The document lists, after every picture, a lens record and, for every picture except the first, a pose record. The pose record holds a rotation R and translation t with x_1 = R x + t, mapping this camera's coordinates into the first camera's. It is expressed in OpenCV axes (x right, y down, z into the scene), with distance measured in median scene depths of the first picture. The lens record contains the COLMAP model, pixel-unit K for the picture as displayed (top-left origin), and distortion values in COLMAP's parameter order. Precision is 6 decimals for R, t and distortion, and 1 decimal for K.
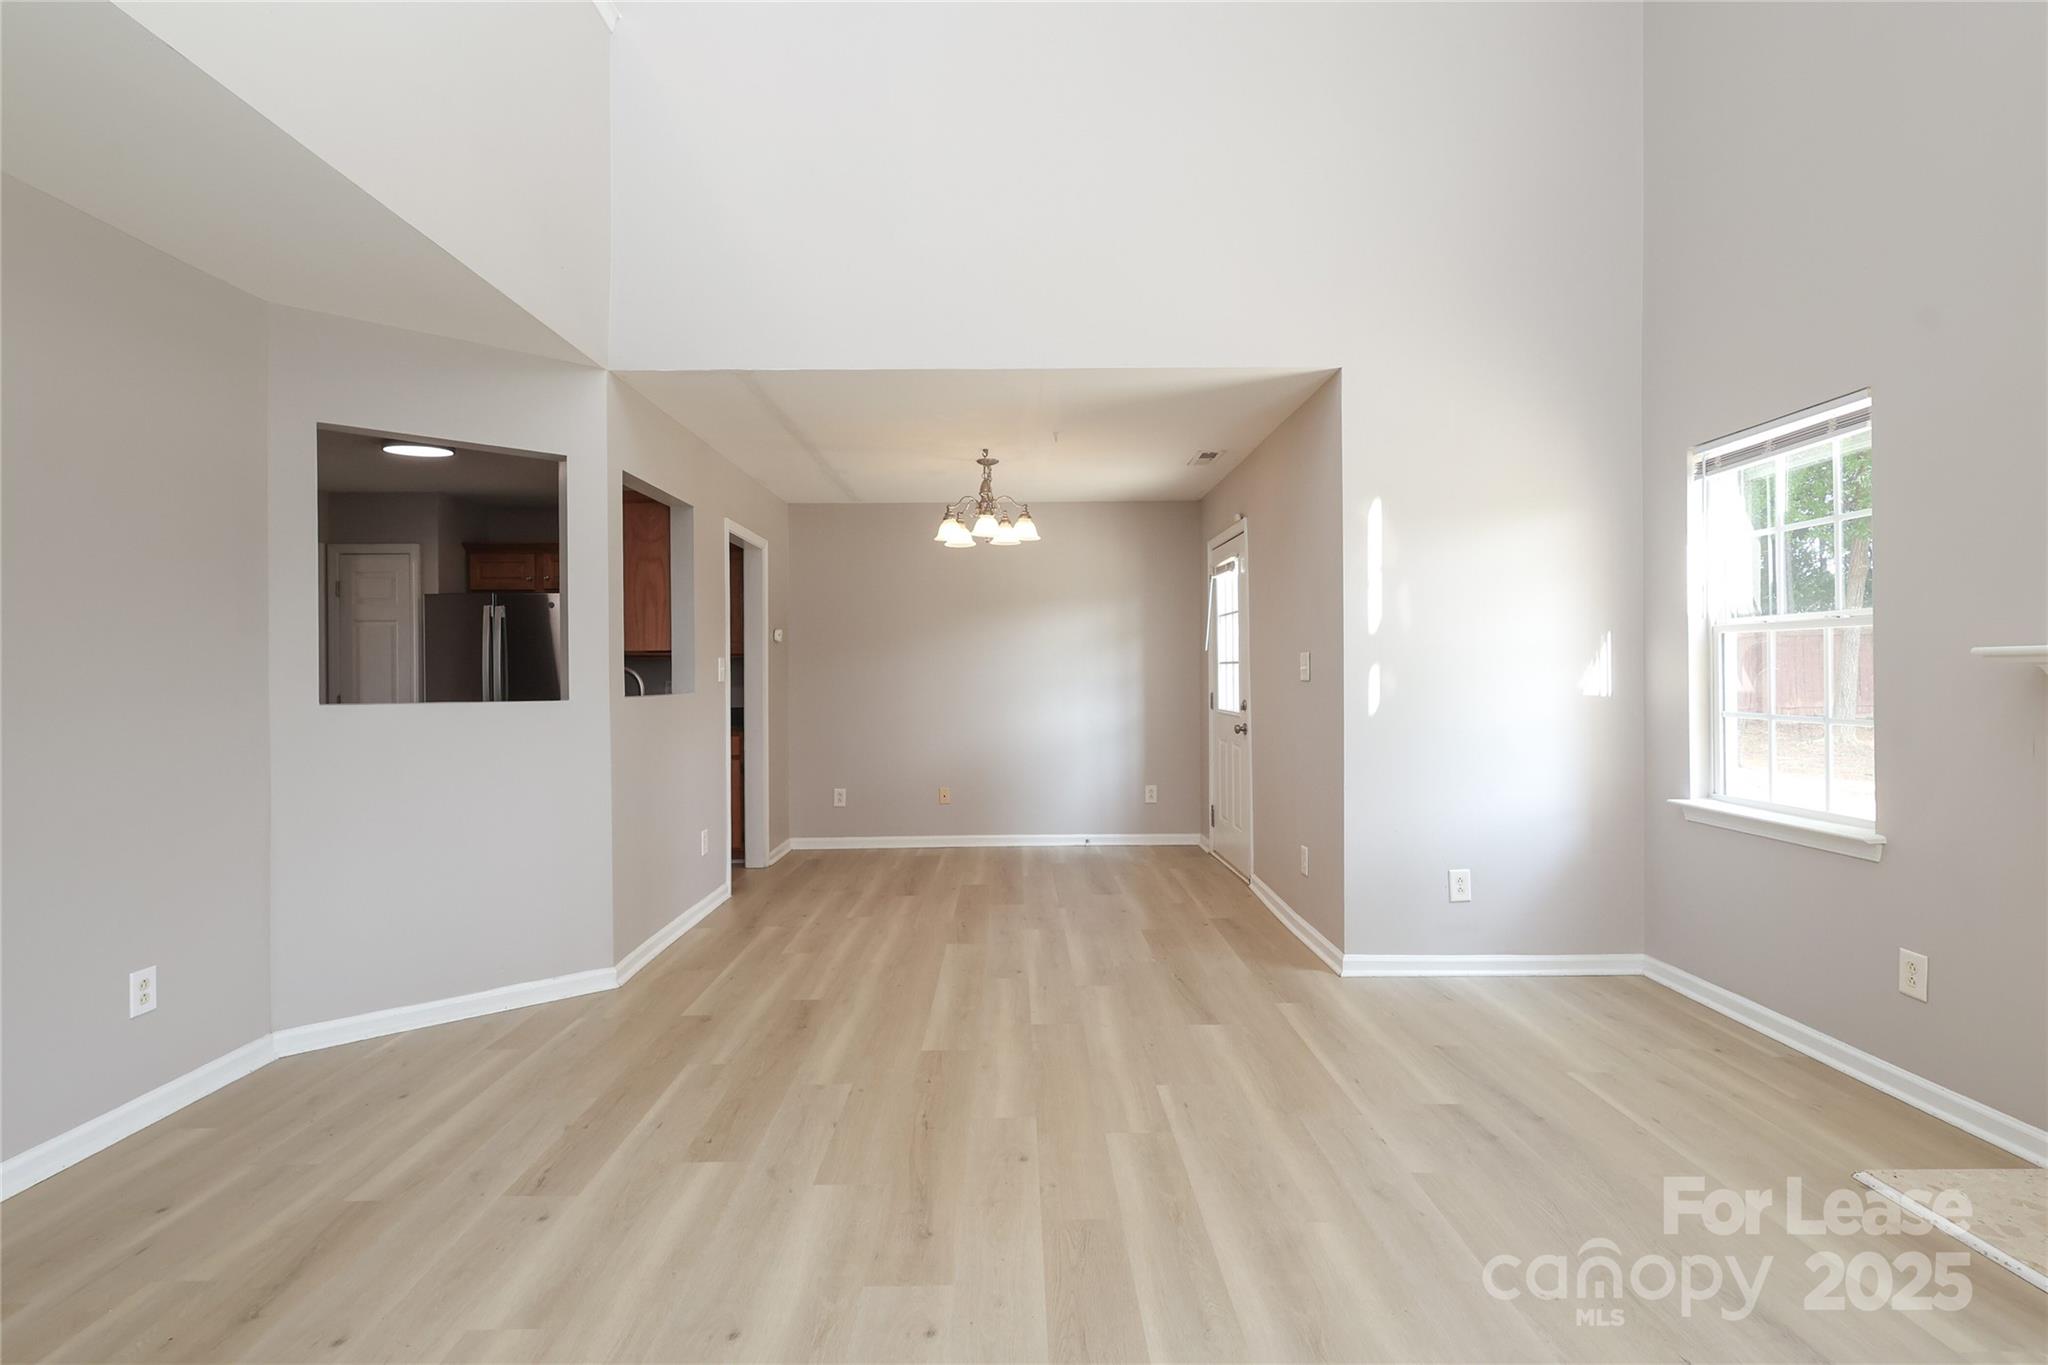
lens RADIAL K [[959.9, 0, 1034.8], [0, 959.9, 665.7], [0, 0, 1]] dist [0.000053, 0.000291]
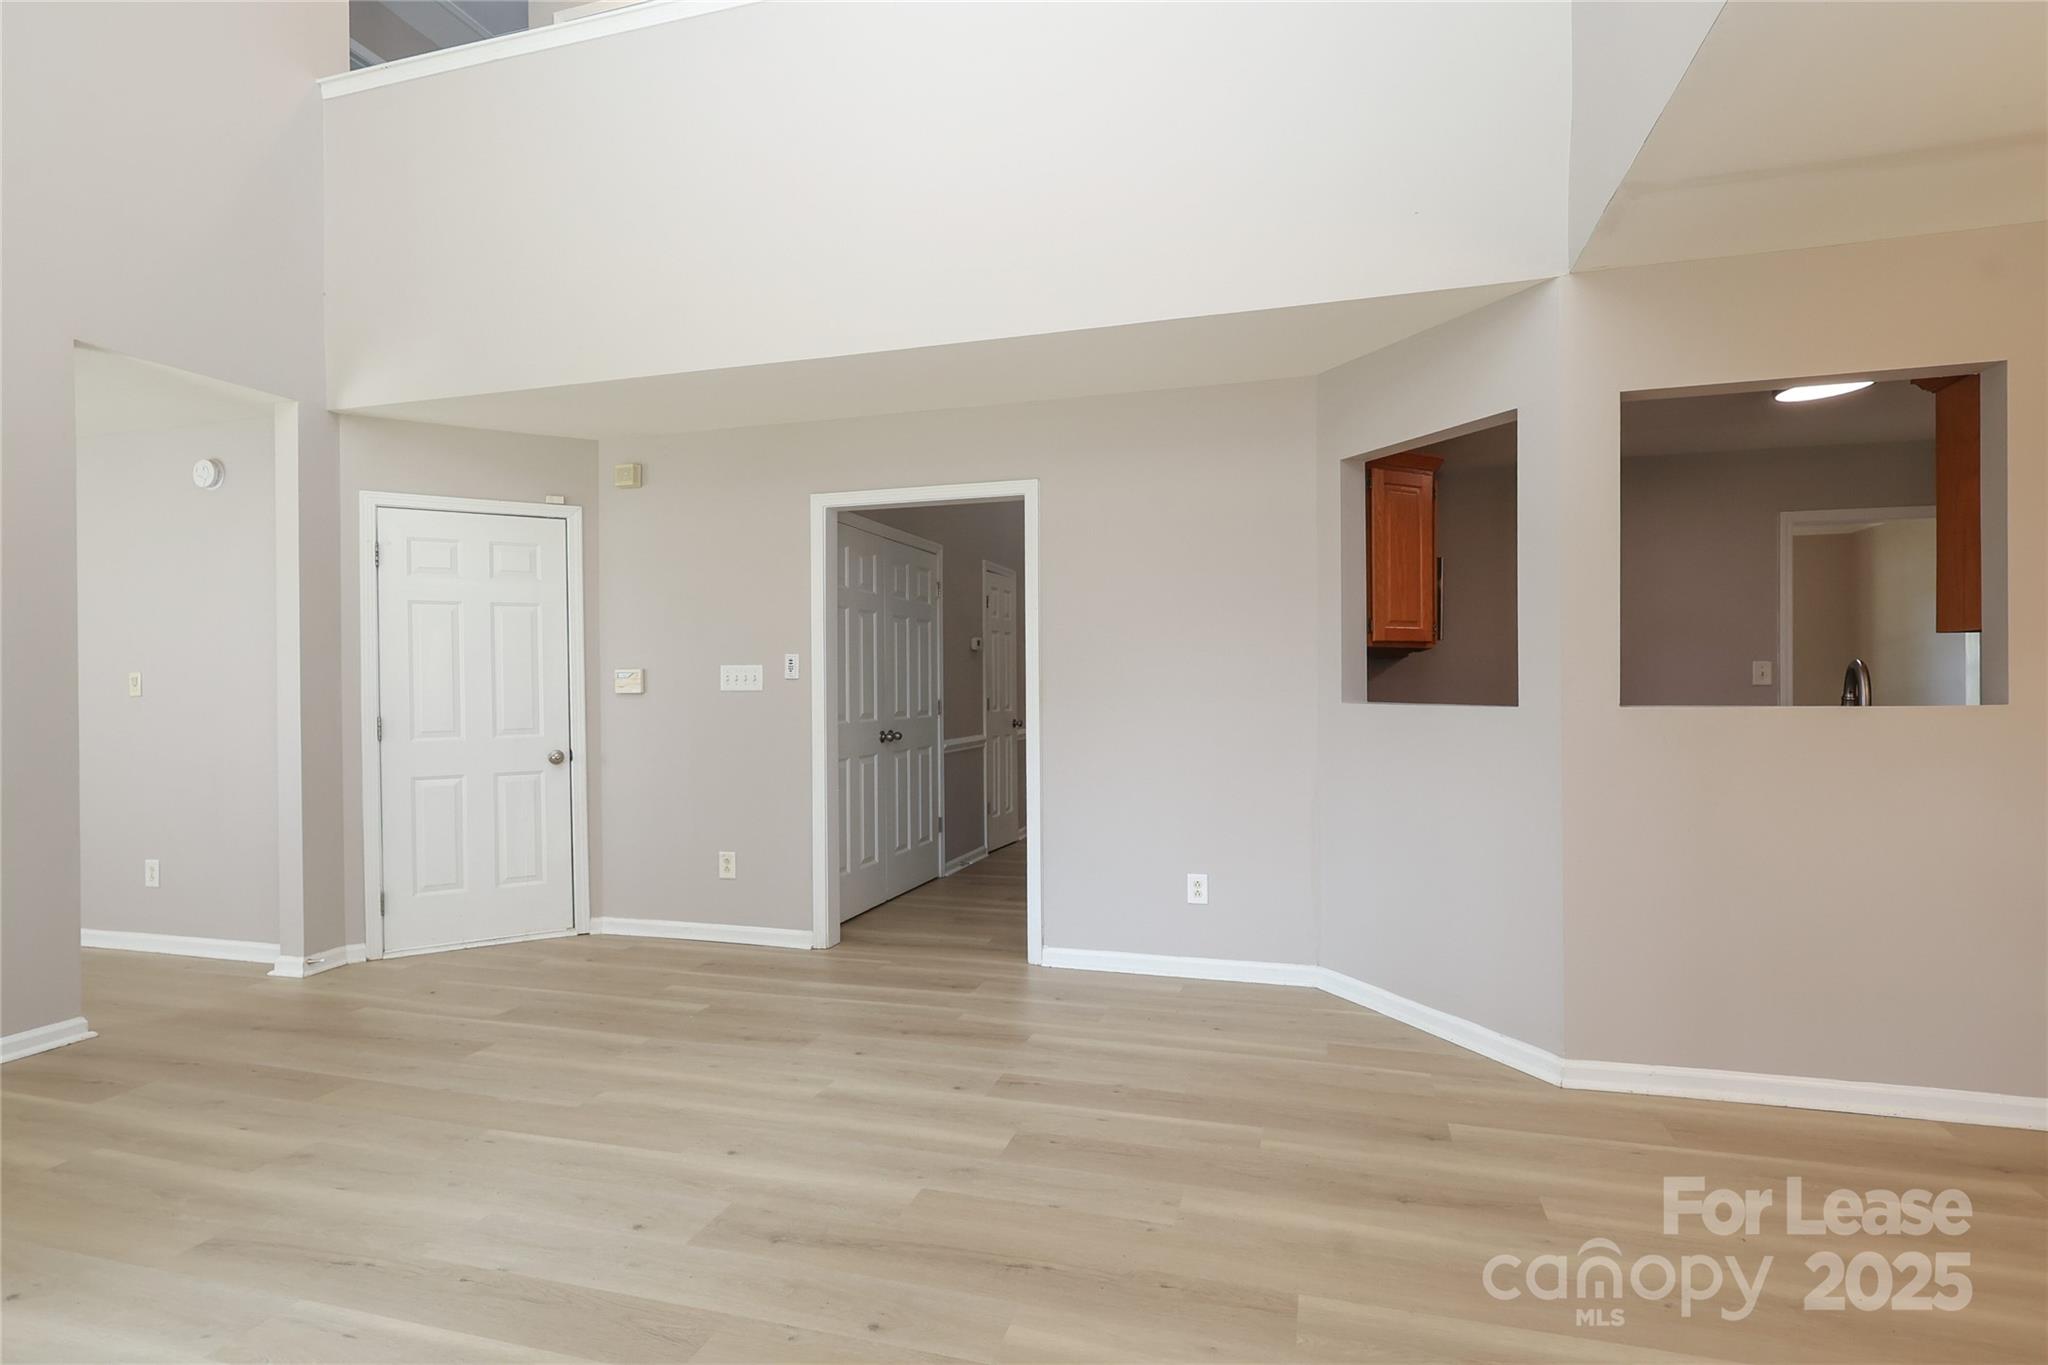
lens RADIAL K [[958.0, 0, 995.2], [0, 958.0, 683.3], [0, 0, 1]] dist [0.002688, 0.000630]
pose [[-0.308343, -0.005454, -0.951260, 0.435359], [0.018198, 0.999767, -0.011631, 0.026789], [0.951101, -0.020897, -0.308171, 0.891165]]
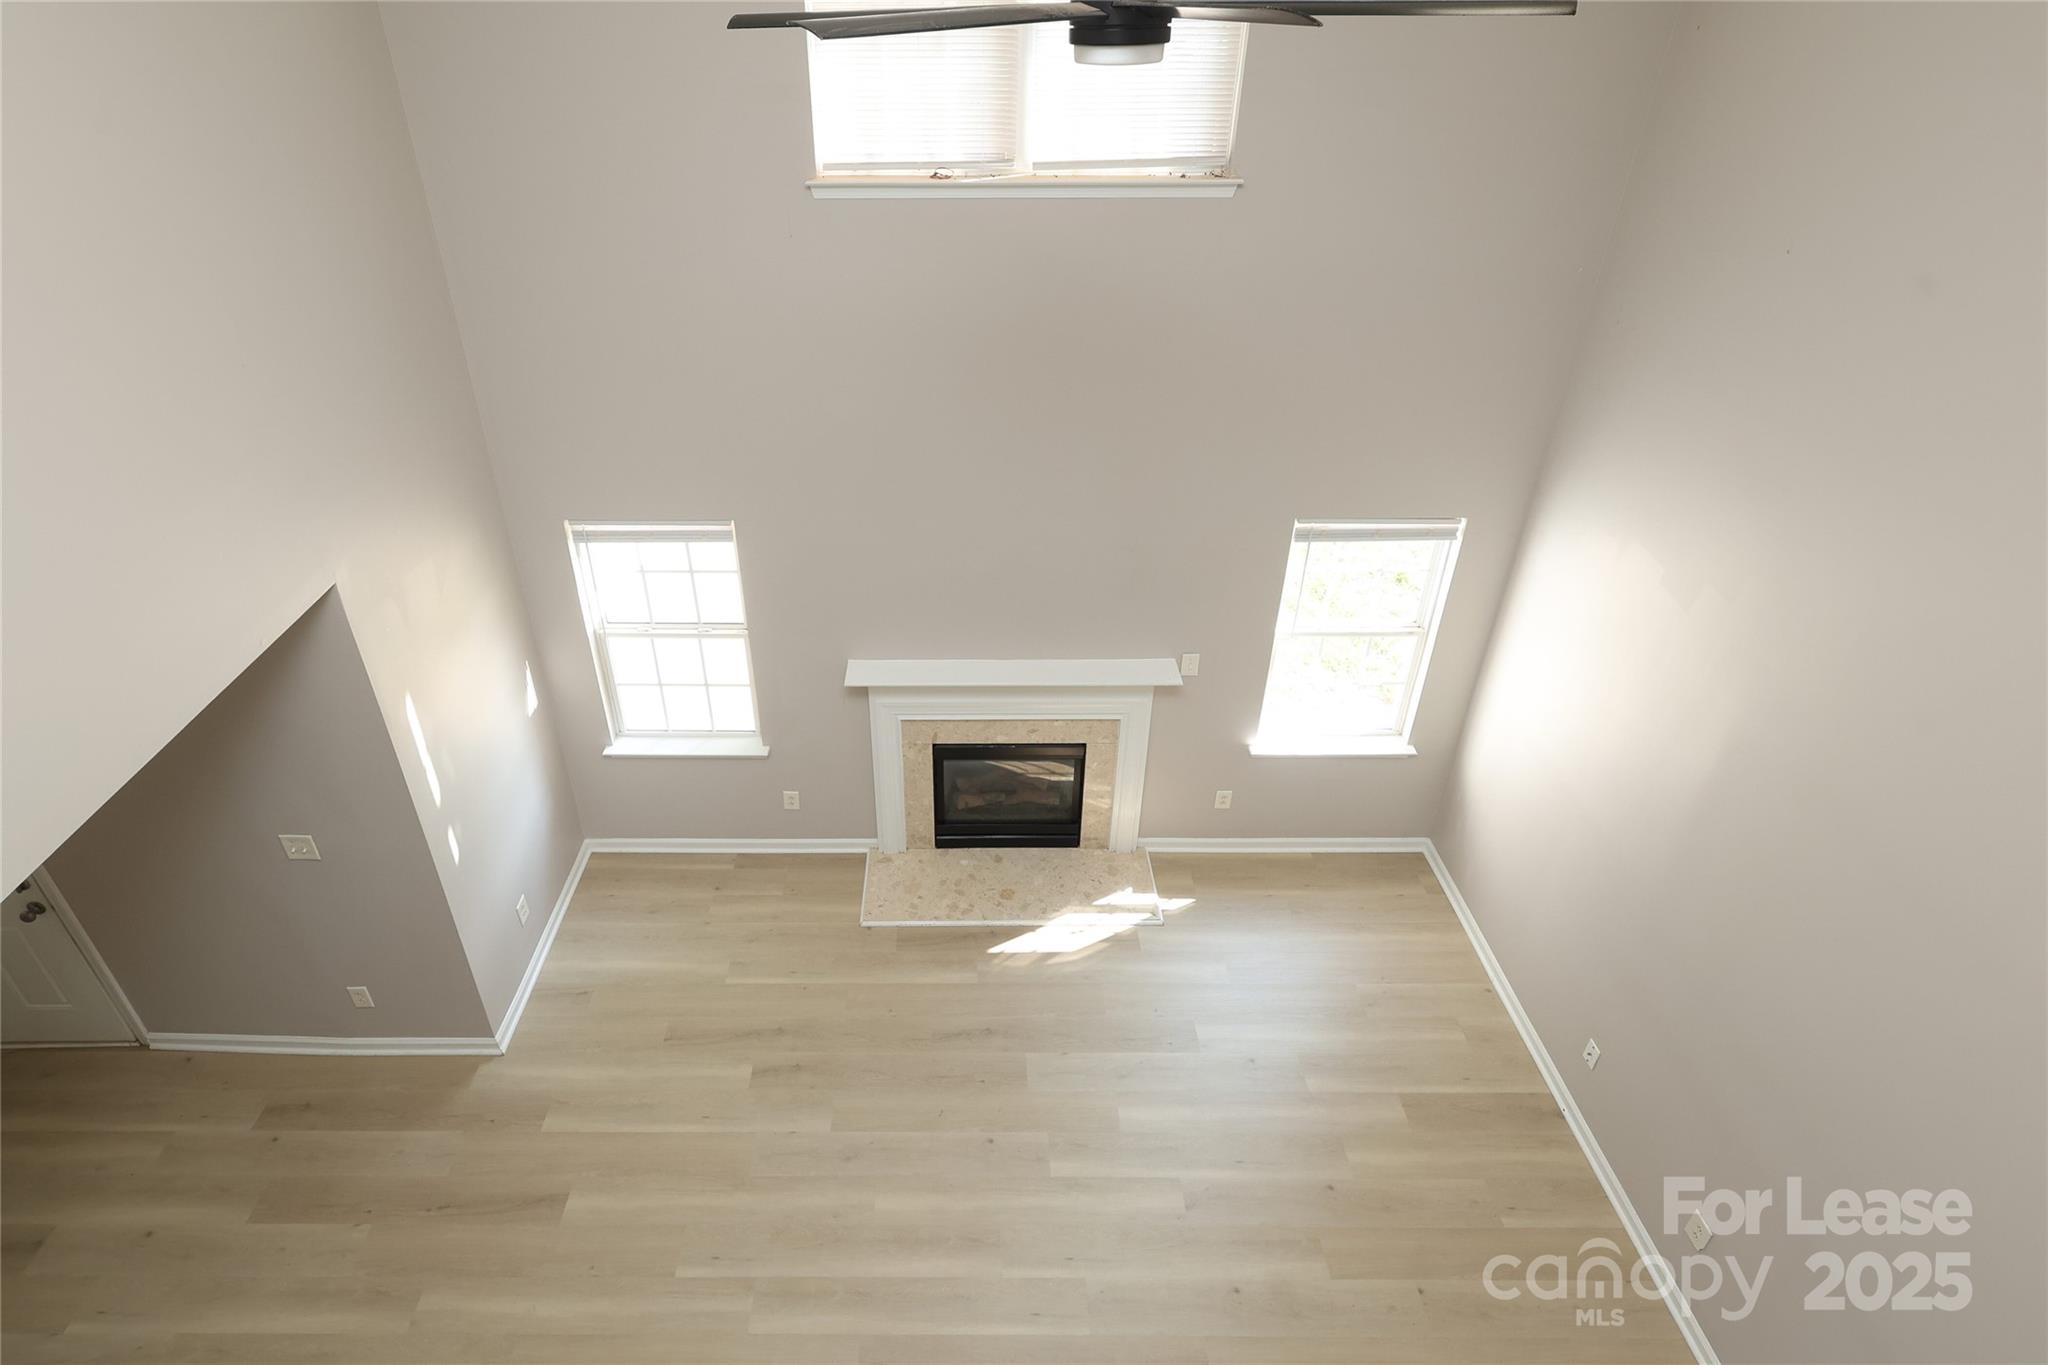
lens RADIAL K [[1008.1, 0, 930.5], [0, 1008.1, 539.7], [0, 0, 1]] dist [0.001394, 0.000844]
pose [[0.033125, -0.476463, 0.878570, -0.450633], [0.007287, 0.879145, 0.476500, -0.830572], [-0.999425, -0.009382, 0.032594, 0.506722]]
